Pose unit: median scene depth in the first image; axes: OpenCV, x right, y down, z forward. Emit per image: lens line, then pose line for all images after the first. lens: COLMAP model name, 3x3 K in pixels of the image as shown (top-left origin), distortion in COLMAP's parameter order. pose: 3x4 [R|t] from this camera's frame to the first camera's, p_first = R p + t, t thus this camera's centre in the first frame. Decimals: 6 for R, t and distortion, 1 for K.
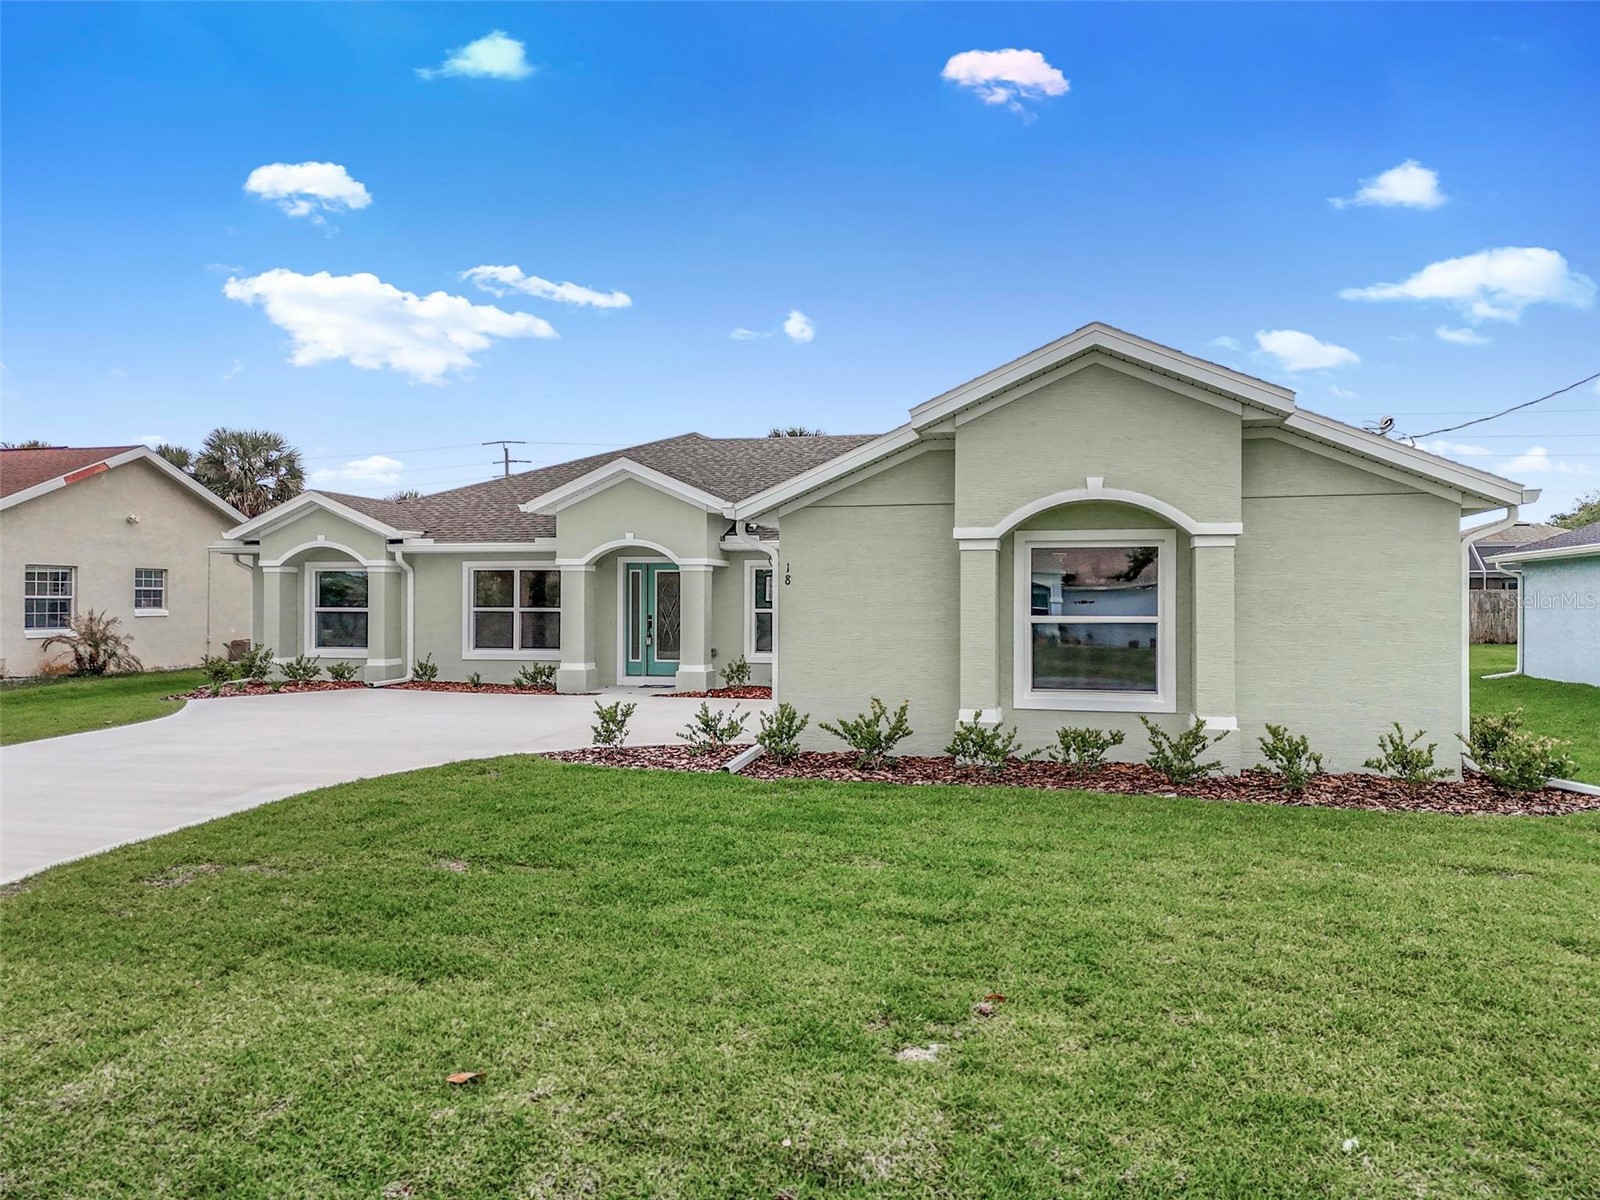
lens RADIAL K [[1171.2, 0, 798.4], [0, 1171.2, 602.7], [0, 0, 1]] dist [0.080231, -0.083114]
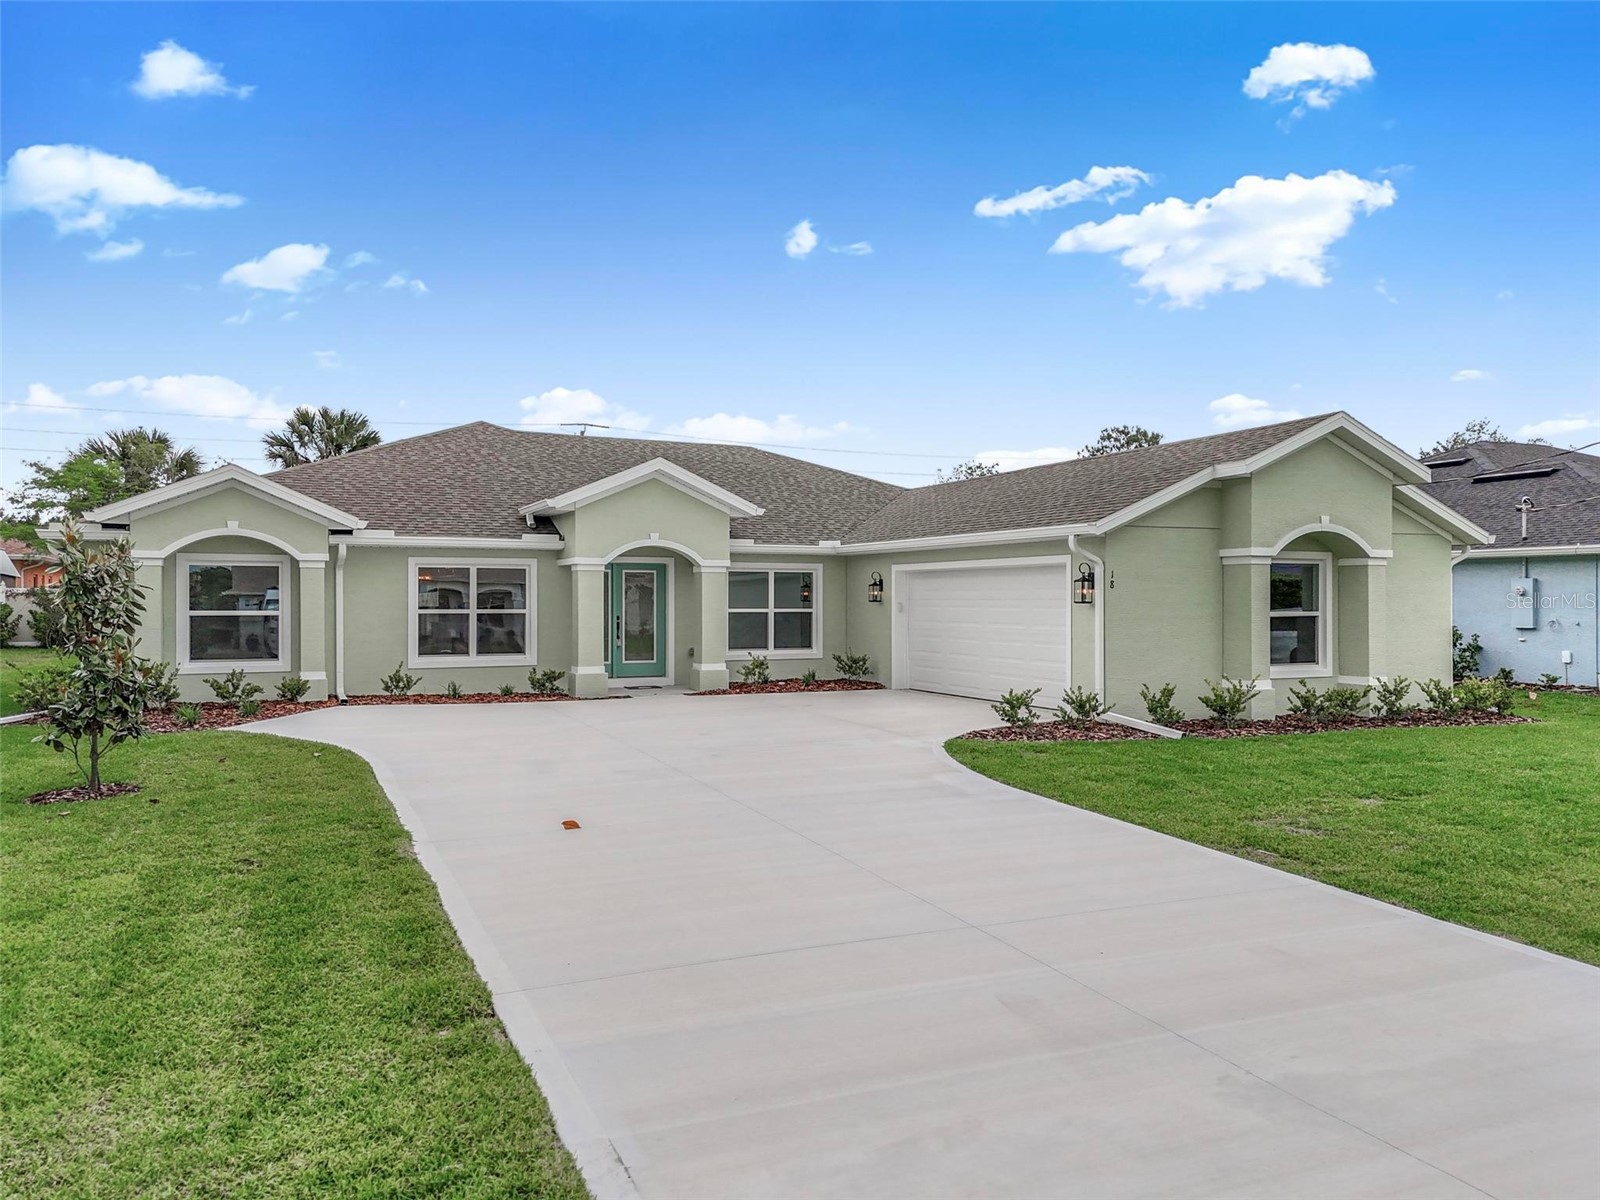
lens RADIAL K [[1171.2, 0, 798.4], [0, 1171.2, 602.7], [0, 0, 1]] dist [0.080231, -0.083114]
pose [[0.790091, -0.003494, 0.612979, -0.638714], [0.002590, 0.999994, 0.002361, -0.002495], [-0.612984, -0.000278, 0.790096, 0.135153]]
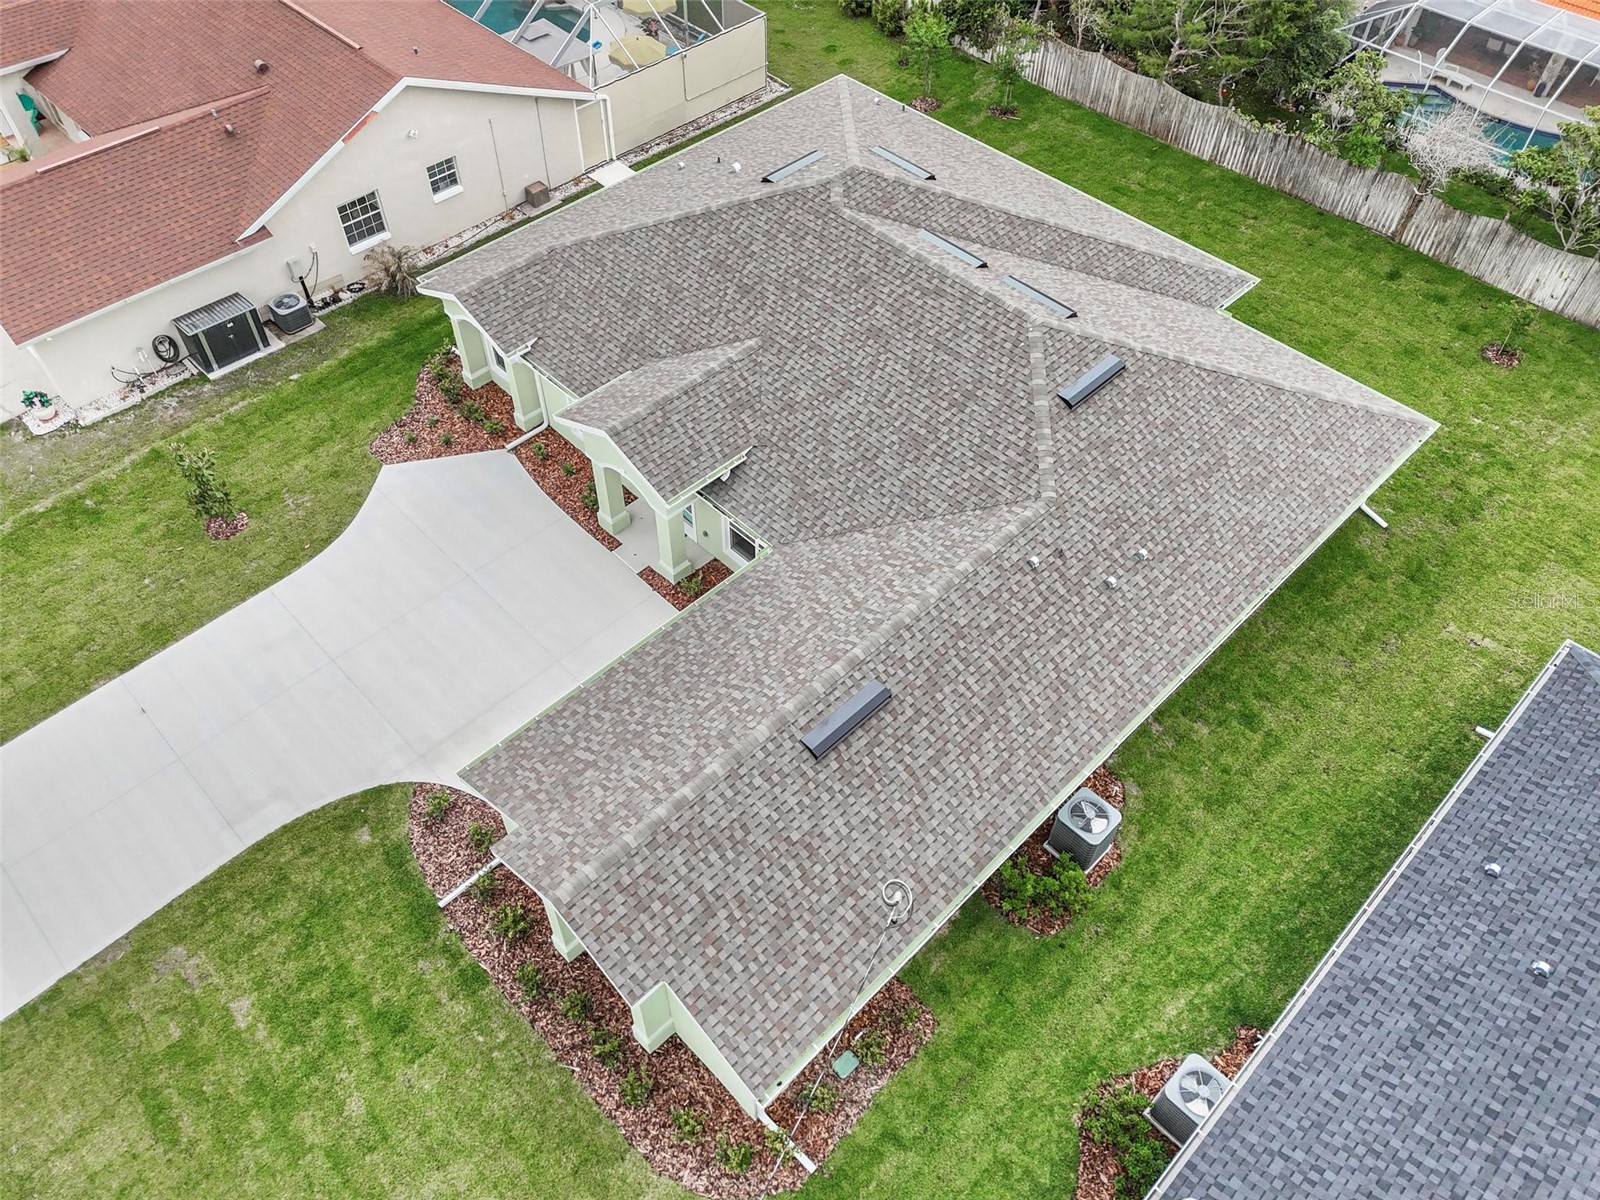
lens RADIAL K [[1171.2, 0, 798.4], [0, 1171.2, 602.7], [0, 0, 1]] dist [0.080231, -0.083114]
pose [[0.850107, 0.411199, -0.328988, 0.476570], [-0.011827, 0.639479, 0.768718, -0.910452], [0.526477, -0.649601, 0.548489, 0.308208]]
